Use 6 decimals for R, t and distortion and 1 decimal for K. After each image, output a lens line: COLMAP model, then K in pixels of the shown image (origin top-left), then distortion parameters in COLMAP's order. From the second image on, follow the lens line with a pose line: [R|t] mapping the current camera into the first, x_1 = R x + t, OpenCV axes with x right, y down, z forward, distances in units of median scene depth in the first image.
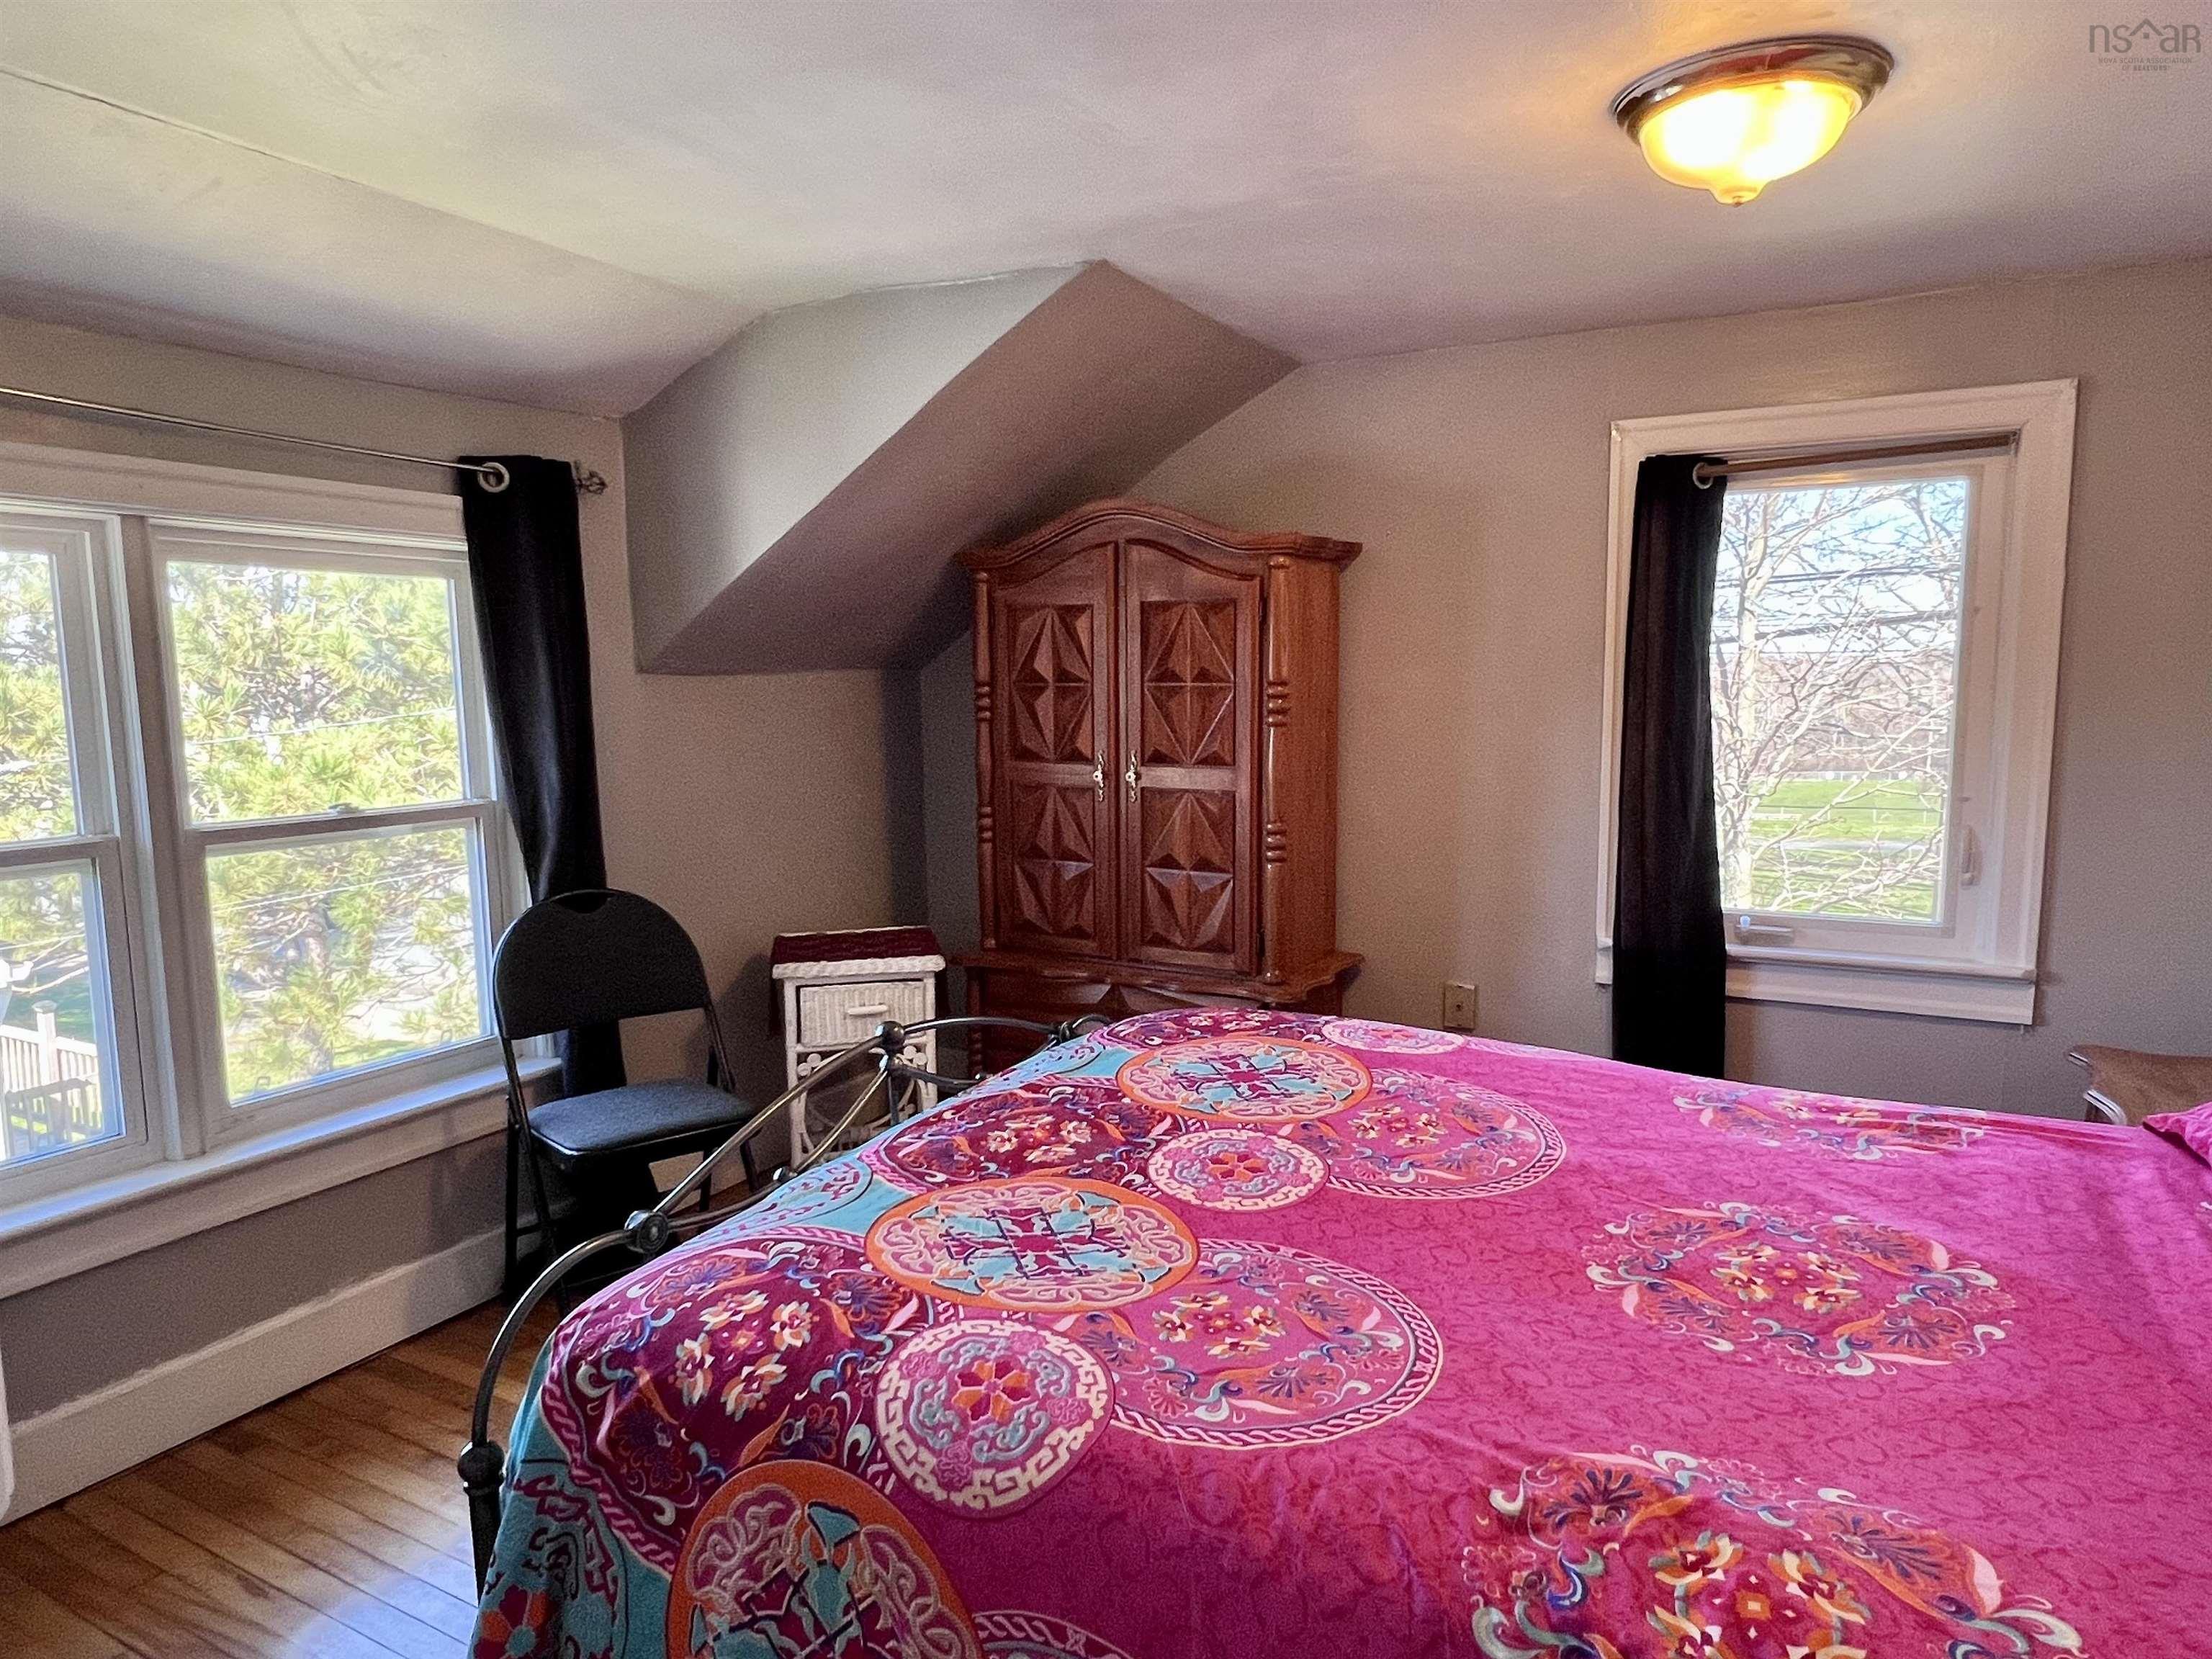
lens RADIAL K [[1392.3, 0, 1102.0], [0, 1392.3, 836.4], [0, 0, 1]] dist [-0.002165, -0.000786]
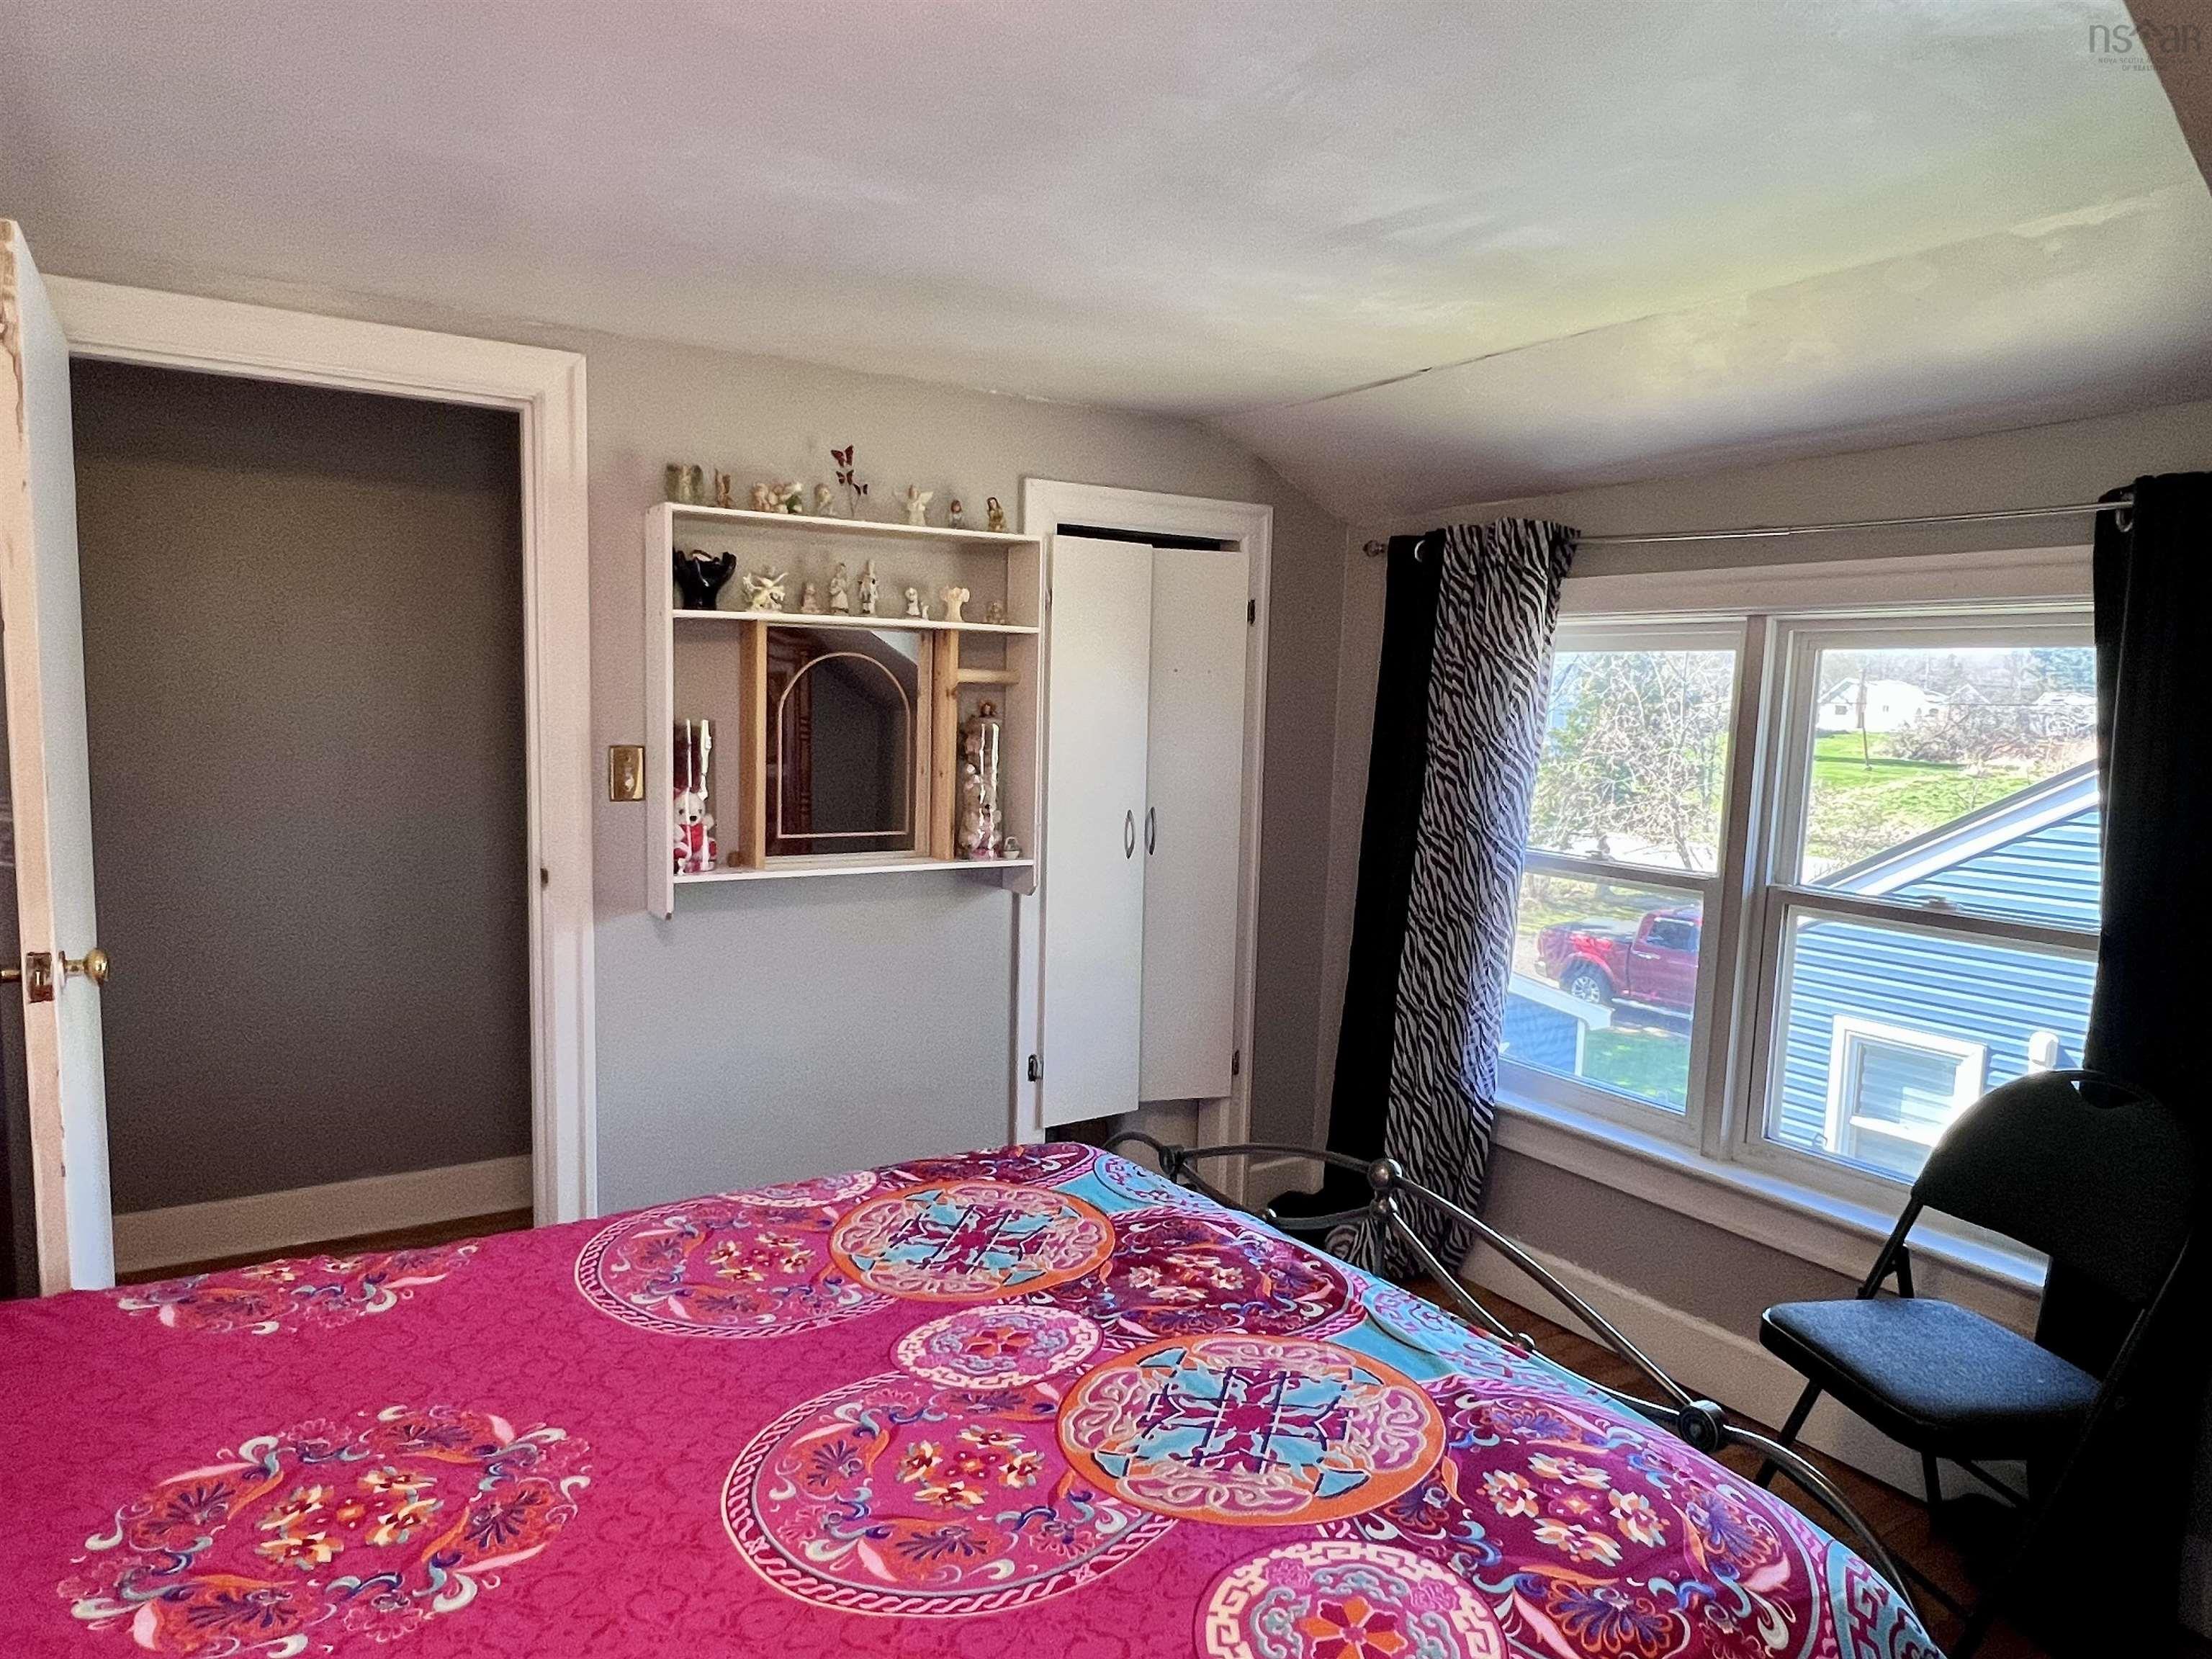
lens RADIAL K [[1376.6, 0, 1103.0], [0, 1376.6, 868.6], [0, 0, 1]] dist [-0.002135, -0.000611]
pose [[-0.486732, 0.108402, -0.866799, 0.834025], [-0.122748, 0.973938, 0.190727, -0.238728], [0.864884, 0.199231, -0.460741, 1.495703]]
